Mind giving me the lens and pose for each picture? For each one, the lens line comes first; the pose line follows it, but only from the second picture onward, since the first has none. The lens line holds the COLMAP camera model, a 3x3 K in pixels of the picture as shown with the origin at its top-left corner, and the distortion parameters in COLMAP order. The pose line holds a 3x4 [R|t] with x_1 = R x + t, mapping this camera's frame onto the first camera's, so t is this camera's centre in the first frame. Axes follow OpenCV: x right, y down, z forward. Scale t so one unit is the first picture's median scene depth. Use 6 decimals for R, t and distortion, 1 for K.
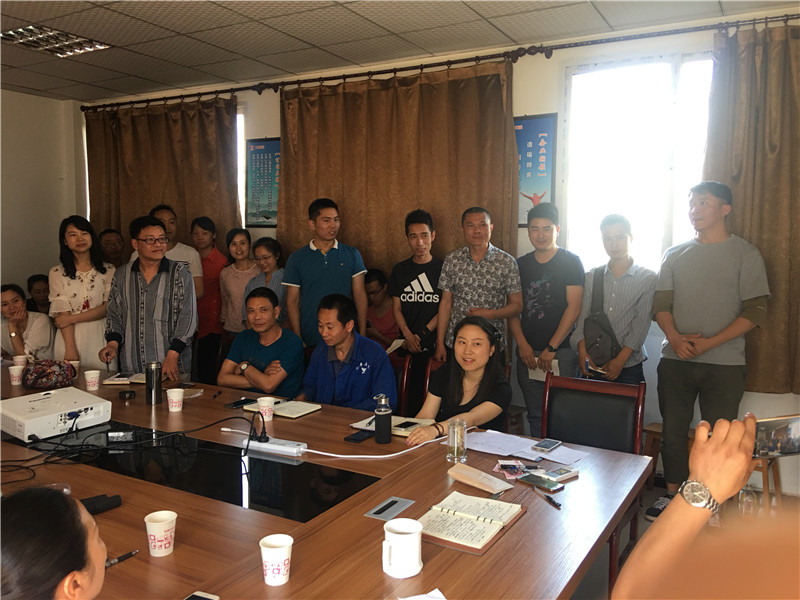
lens RADIAL K [[658.1, 0, 403.8], [0, 658.1, 299.7], [0, 0, 1]] dist [0.007556, -0.034402]
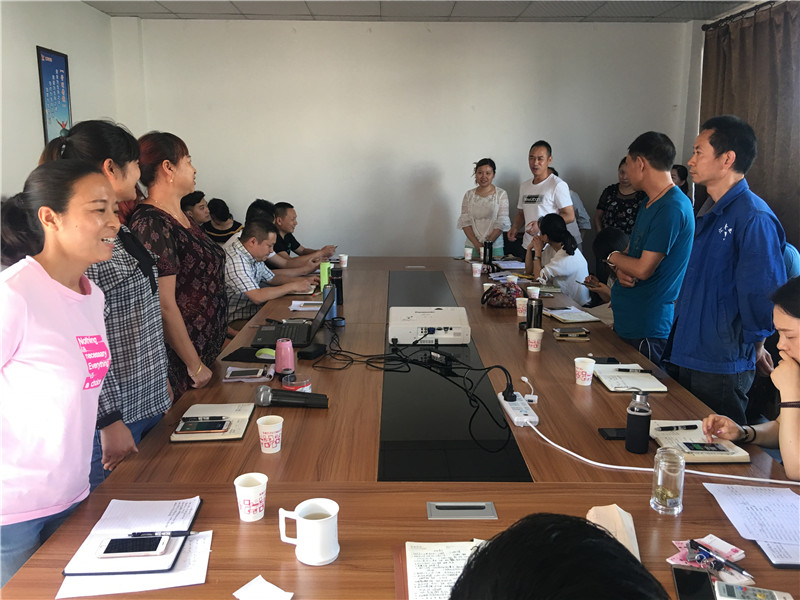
lens RADIAL K [[658.1, 0, 401.3], [0, 658.1, 302.0], [0, 0, 1]] dist [0.007556, -0.034402]
pose [[0.499209, 0.172674, -0.849102, 0.208933], [-0.072562, 0.984831, 0.157614, -0.024491], [0.863438, -0.017070, 0.504166, 0.177617]]
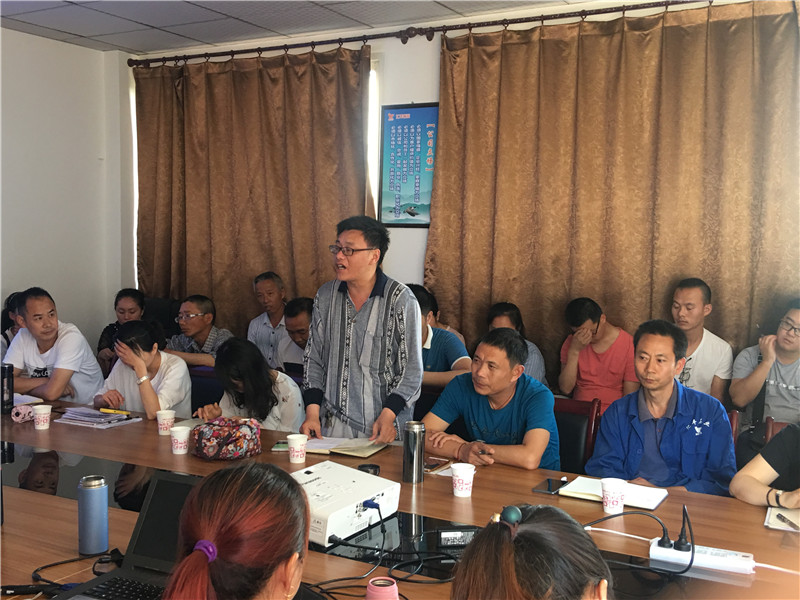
lens RADIAL K [[896.2, 0, 401.1], [0, 896.2, 296.2], [0, 0, 1]] dist [0.022960, 0.000000]
pose [[0.999779, 0.000989, -0.020994, -0.213066], [-0.001564, 0.999624, -0.027365, -0.008406], [0.020959, 0.027392, 0.999405, 0.025757]]
